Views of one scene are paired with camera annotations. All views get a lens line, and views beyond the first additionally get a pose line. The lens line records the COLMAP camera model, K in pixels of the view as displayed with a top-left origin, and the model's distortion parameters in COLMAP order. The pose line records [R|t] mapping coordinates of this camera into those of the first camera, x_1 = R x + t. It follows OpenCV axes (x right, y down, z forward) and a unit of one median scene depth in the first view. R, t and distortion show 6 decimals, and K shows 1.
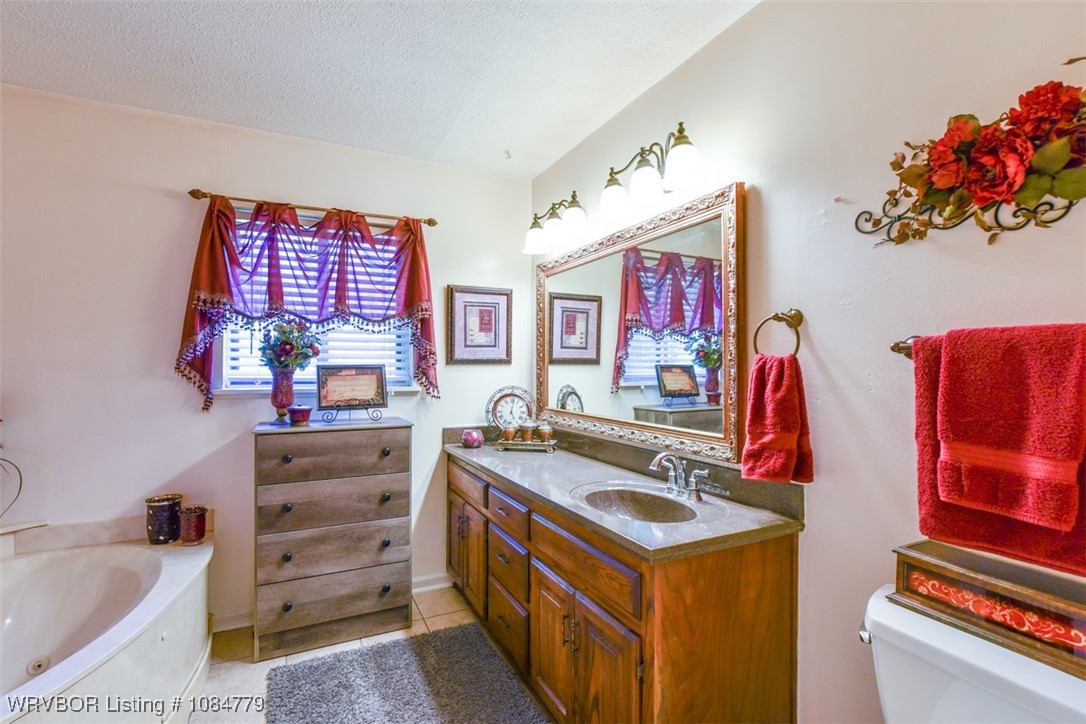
lens RADIAL K [[497.8, 0, 544.0], [0, 497.8, 367.8], [0, 0, 1]] dist [-0.009406, 0.000395]
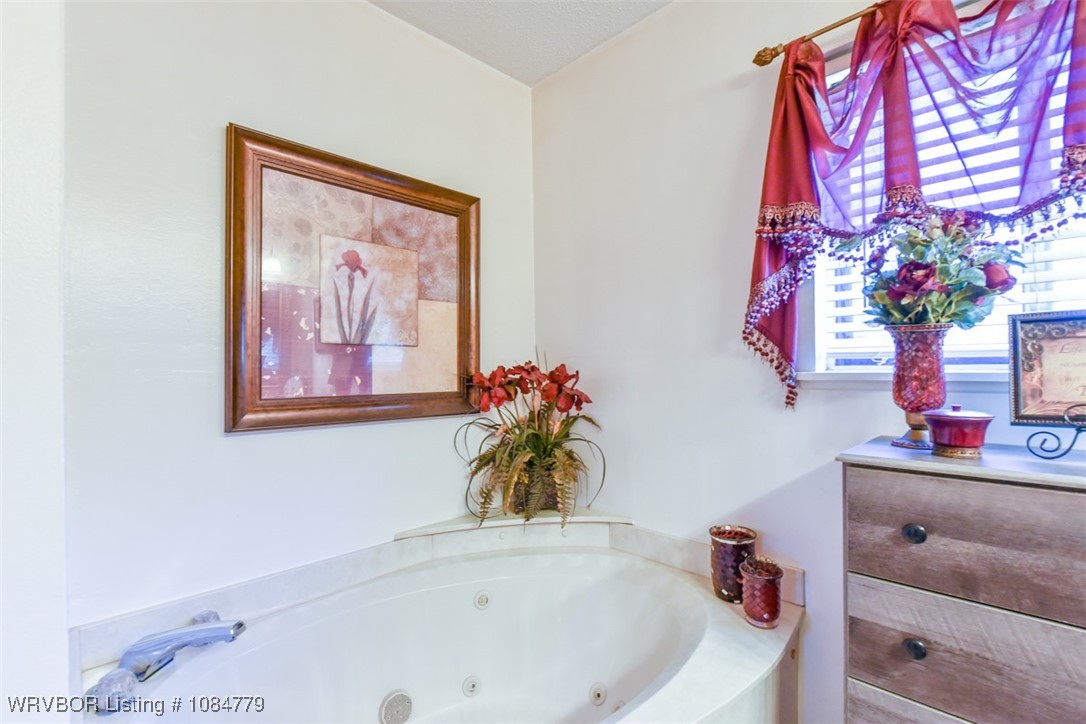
lens RADIAL K [[497.8, 0, 543.2], [0, 497.8, 364.3], [0, 0, 1]] dist [-0.009406, 0.000395]
pose [[0.315218, -0.010002, -0.948967, -0.200886], [0.012398, 0.999903, -0.006420, 0.035238], [0.948938, -0.009742, 0.315311, 0.531362]]
